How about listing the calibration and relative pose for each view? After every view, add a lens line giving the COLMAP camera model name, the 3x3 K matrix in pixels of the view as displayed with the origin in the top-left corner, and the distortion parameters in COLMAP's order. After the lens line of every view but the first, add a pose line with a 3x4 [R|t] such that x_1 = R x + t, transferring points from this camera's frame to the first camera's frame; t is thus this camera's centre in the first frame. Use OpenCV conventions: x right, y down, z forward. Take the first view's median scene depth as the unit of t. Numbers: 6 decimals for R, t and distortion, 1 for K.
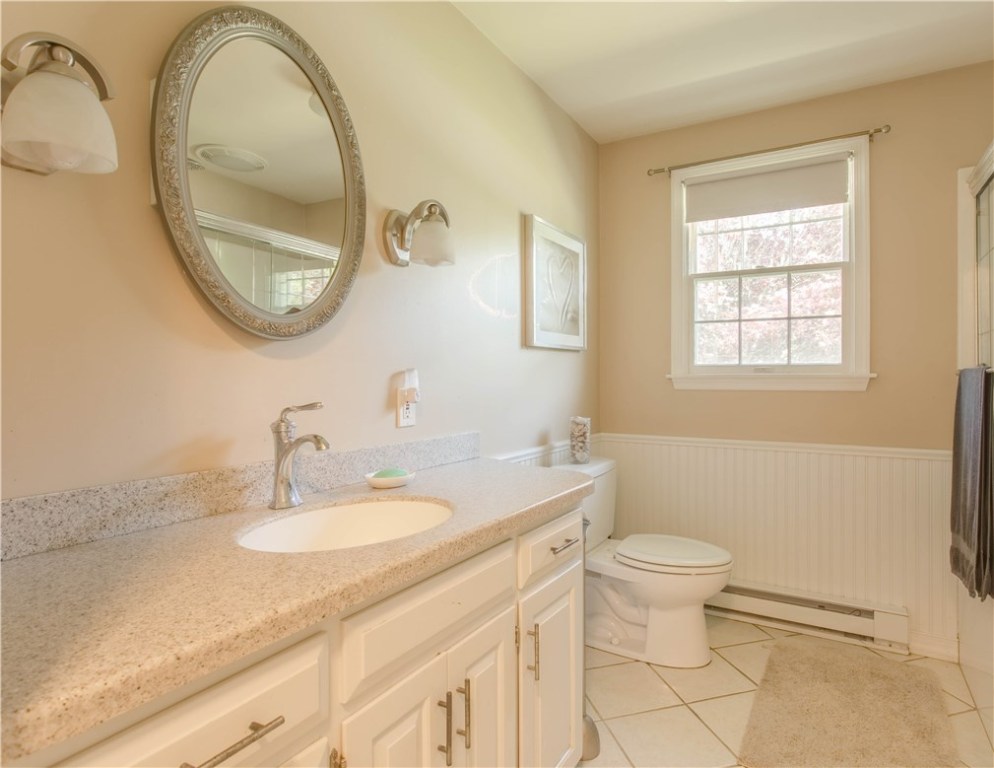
lens RADIAL K [[490.0, 0, 498.5], [0, 490.0, 378.0], [0, 0, 1]] dist [0.005076, 0.000084]
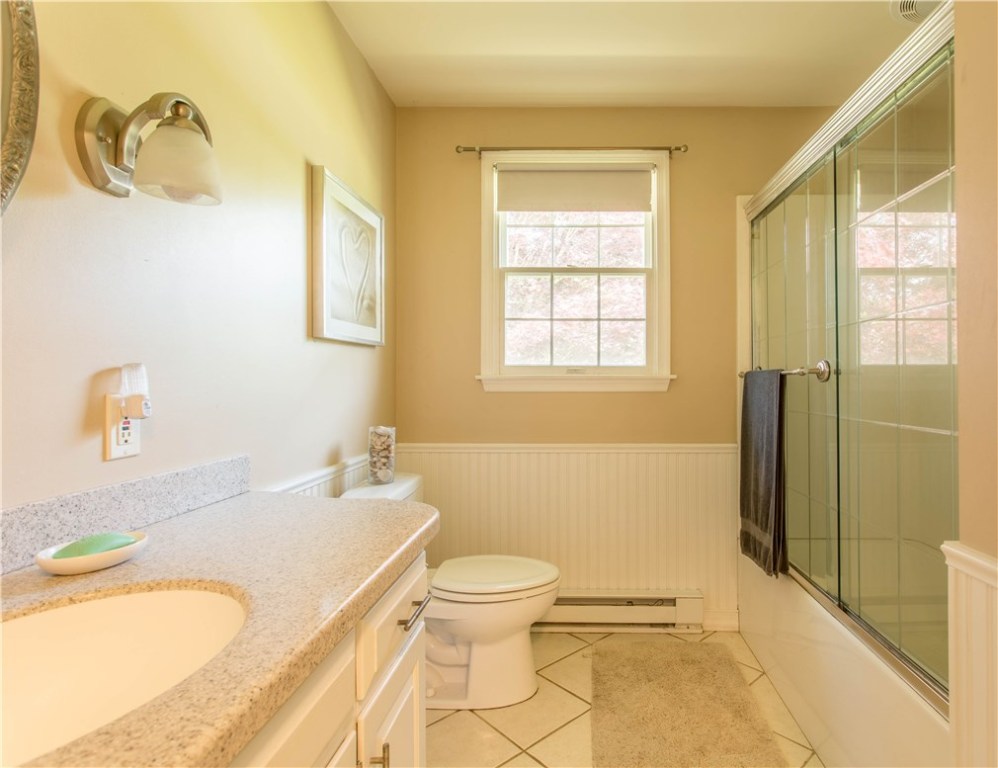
lens RADIAL K [[491.9, 0, 500.5], [0, 491.9, 378.0], [0, 0, 1]] dist [0.005076, 0.000084]
pose [[0.870016, 0.002447, 0.493018, -0.084455], [-0.000725, 0.999993, -0.003685, 0.001459], [-0.493024, 0.002849, 0.870011, 0.235215]]
